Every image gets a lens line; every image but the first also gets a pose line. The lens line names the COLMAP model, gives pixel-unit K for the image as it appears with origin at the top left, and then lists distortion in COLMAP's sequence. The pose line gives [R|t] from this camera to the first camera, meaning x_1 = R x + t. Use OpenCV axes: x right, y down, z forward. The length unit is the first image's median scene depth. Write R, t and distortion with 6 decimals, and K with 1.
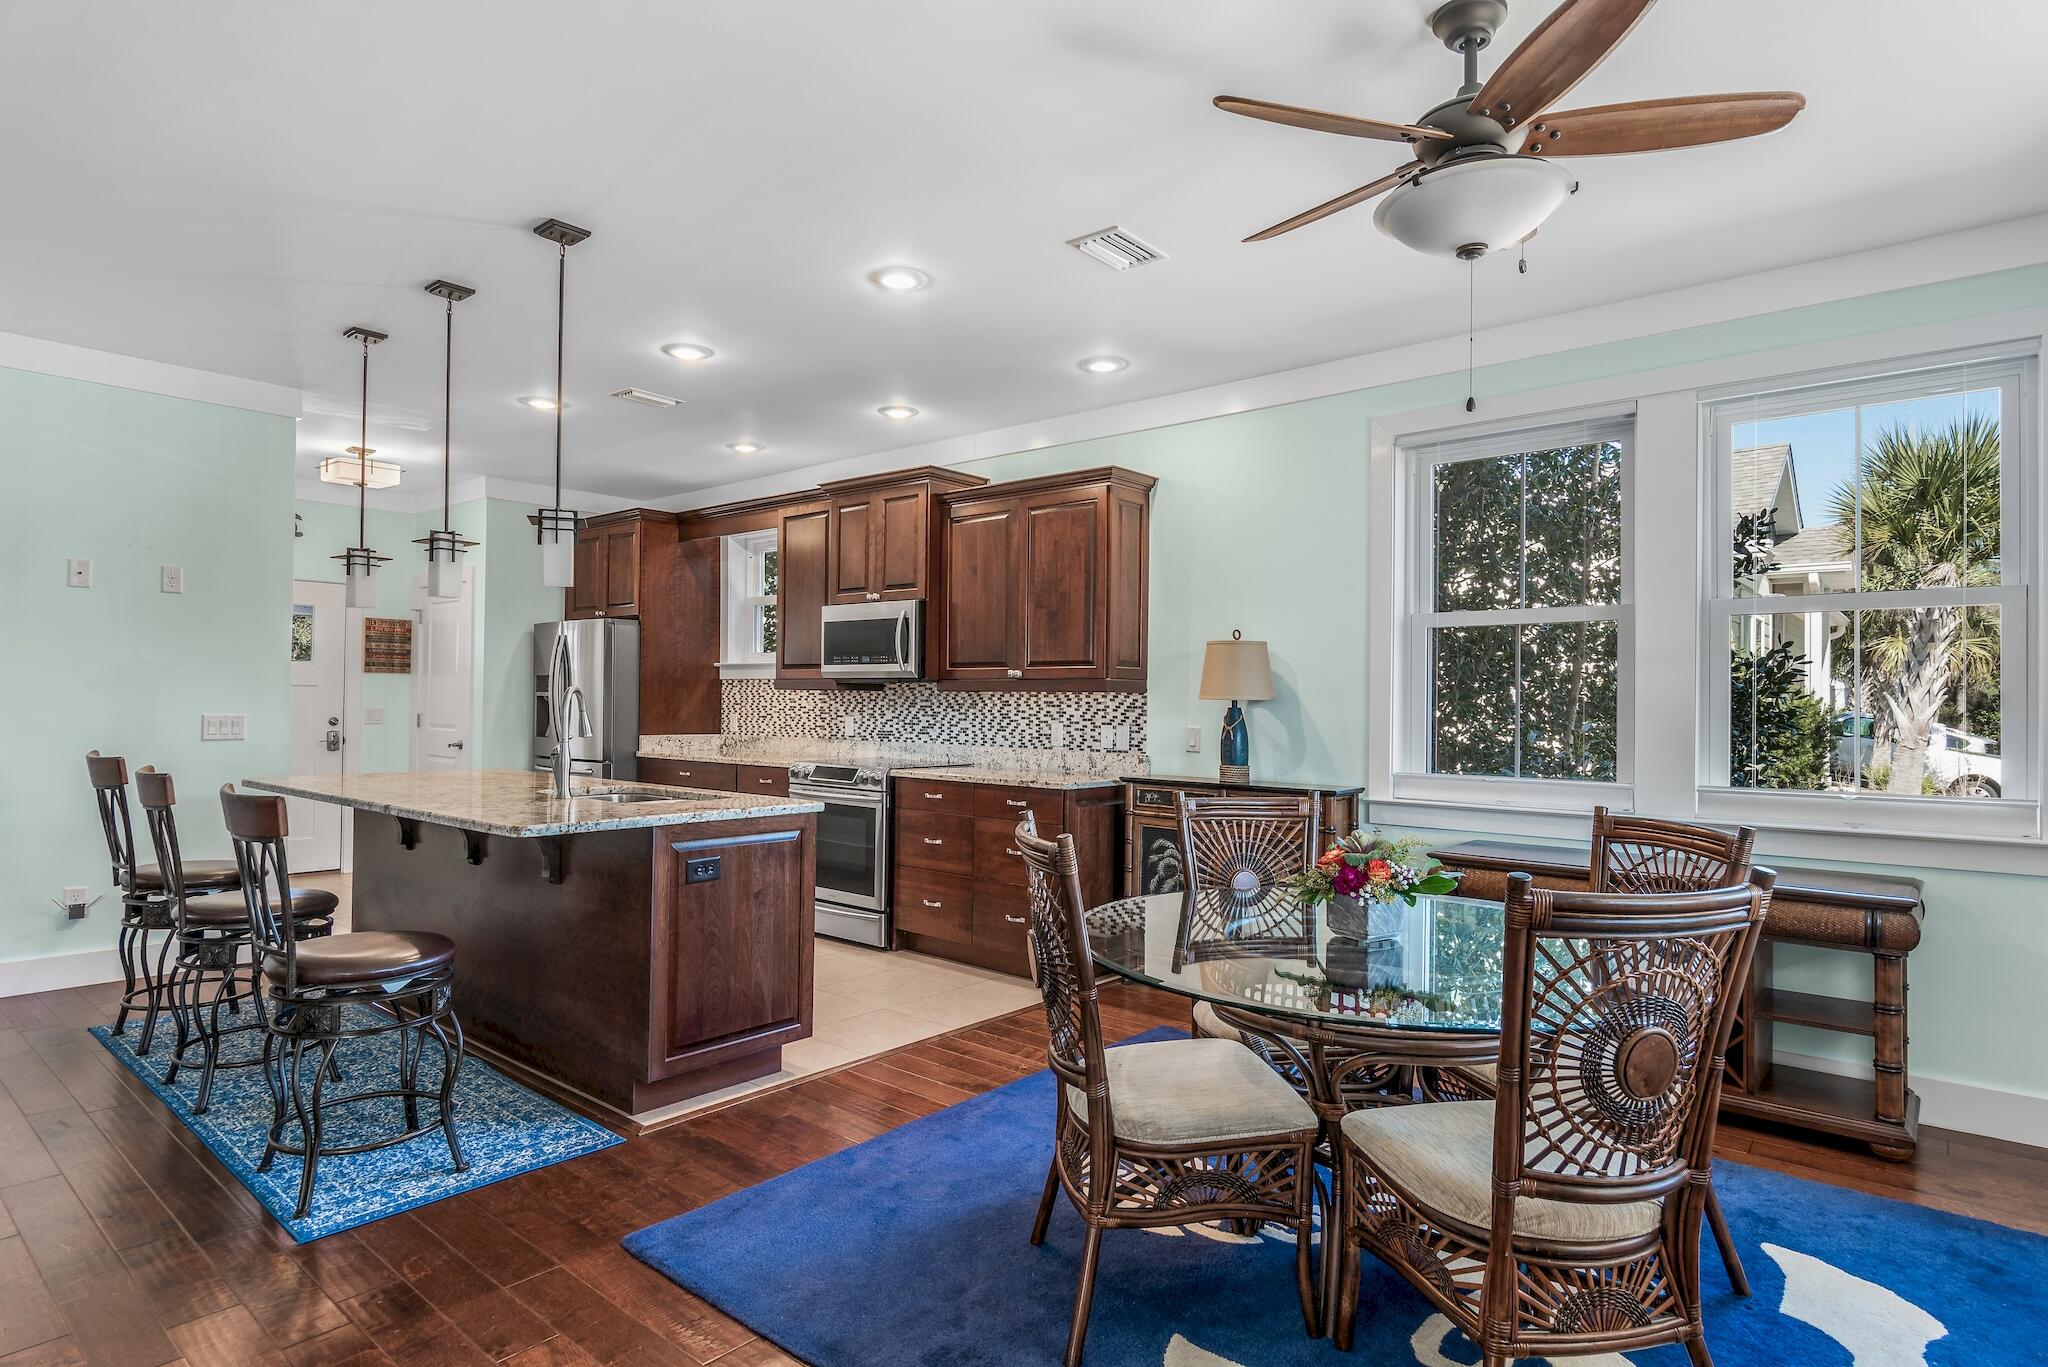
lens RADIAL K [[1083.6, 0, 1021.2], [0, 1083.6, 699.6], [0, 0, 1]] dist [-0.001916, -0.000062]
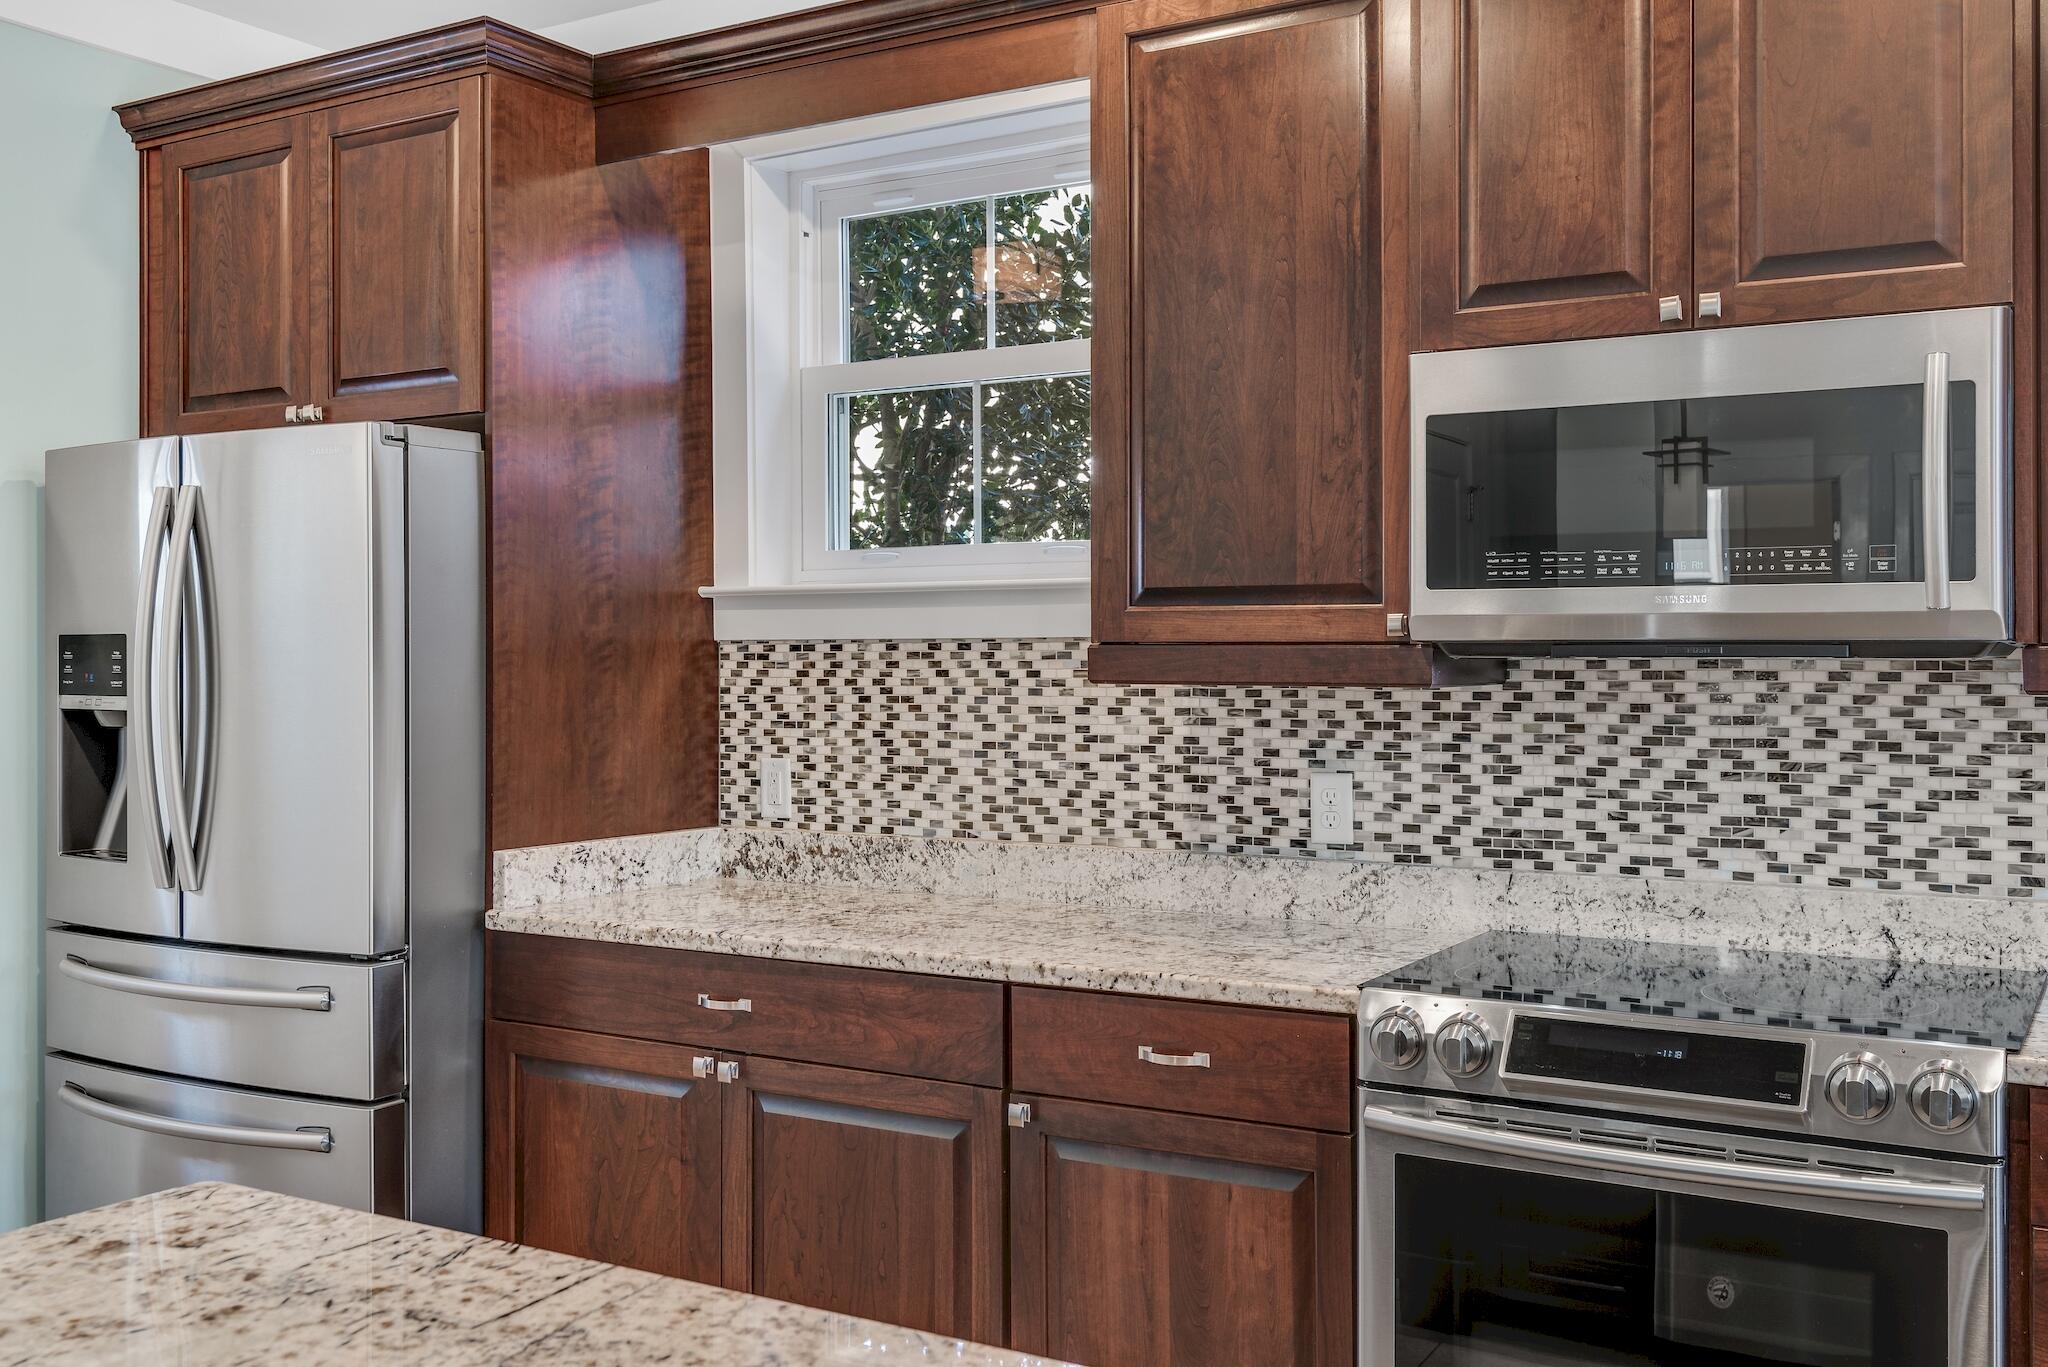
lens RADIAL K [[1934.3, 0, 1014.2], [0, 1934.3, 639.0], [0, 0, 1]] dist [0.006816, 0.000000]
pose [[0.987625, -0.011100, 0.156439, -0.374309], [0.012043, 0.999915, -0.005083, -0.020793], [-0.156370, 0.006904, 0.987674, 0.623106]]
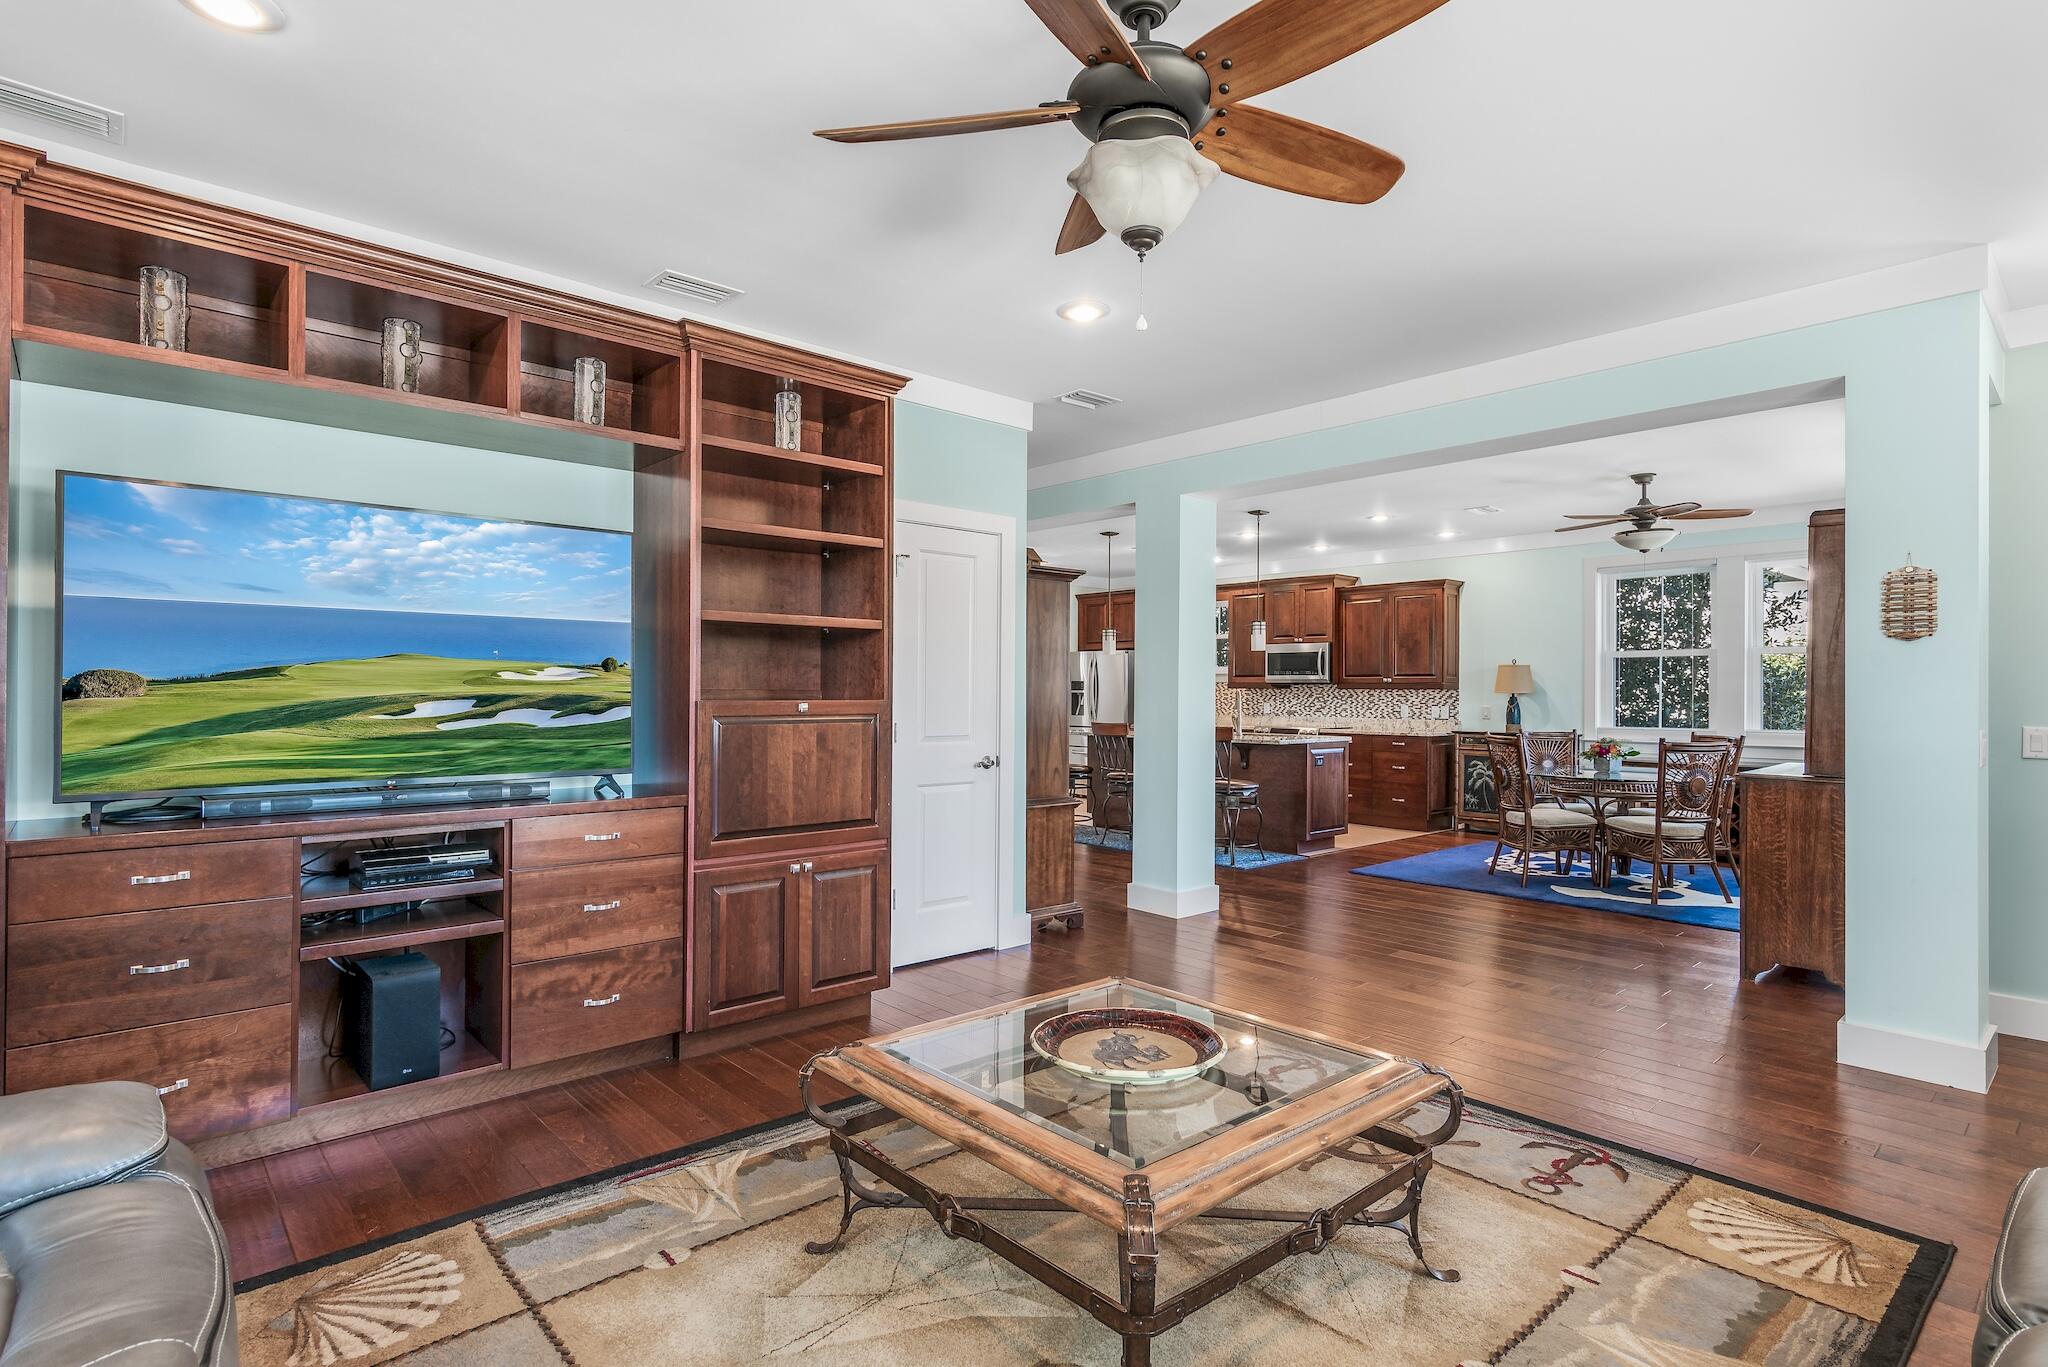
lens RADIAL K [[1009.5, 0, 1032.0], [0, 1009.5, 686.1], [0, 0, 1]] dist [0.007027, -0.000627]
pose [[0.992515, -0.005936, -0.121978, -0.406848], [0.005018, 0.999957, -0.007826, -0.002079], [0.122019, 0.007156, 0.992502, -0.873159]]
